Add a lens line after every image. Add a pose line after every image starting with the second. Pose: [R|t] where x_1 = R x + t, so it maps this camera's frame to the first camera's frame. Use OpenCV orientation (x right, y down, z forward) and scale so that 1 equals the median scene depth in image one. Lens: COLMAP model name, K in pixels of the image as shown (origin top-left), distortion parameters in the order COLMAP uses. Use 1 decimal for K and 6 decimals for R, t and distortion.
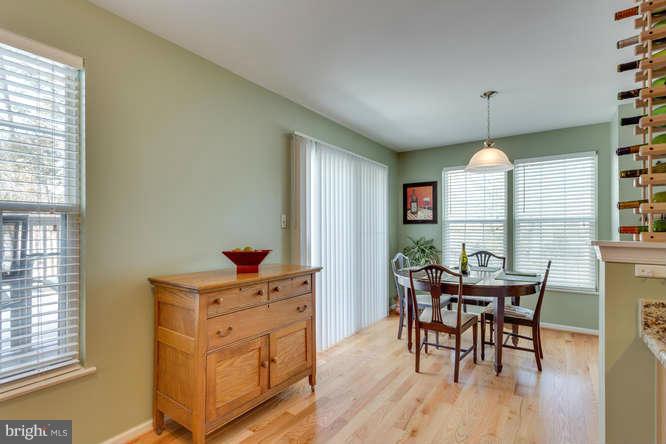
lens RADIAL K [[324.6, 0, 329.8], [0, 324.6, 220.4], [0, 0, 1]] dist [0.000958, -0.000157]
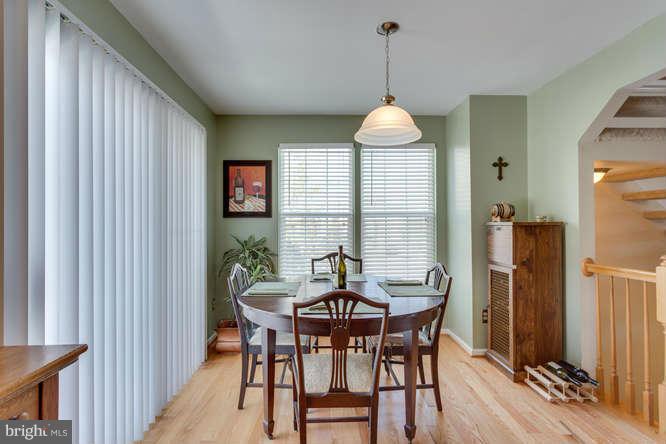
lens RADIAL K [[324.6, 0, 329.8], [0, 324.6, 220.4], [0, 0, 1]] dist [0.000958, -0.000157]
pose [[0.797060, 0.003158, 0.603892, -0.013984], [-0.013340, 0.999834, 0.012378, 0.006269], [-0.603753, -0.017922, 0.796970, 0.326773]]
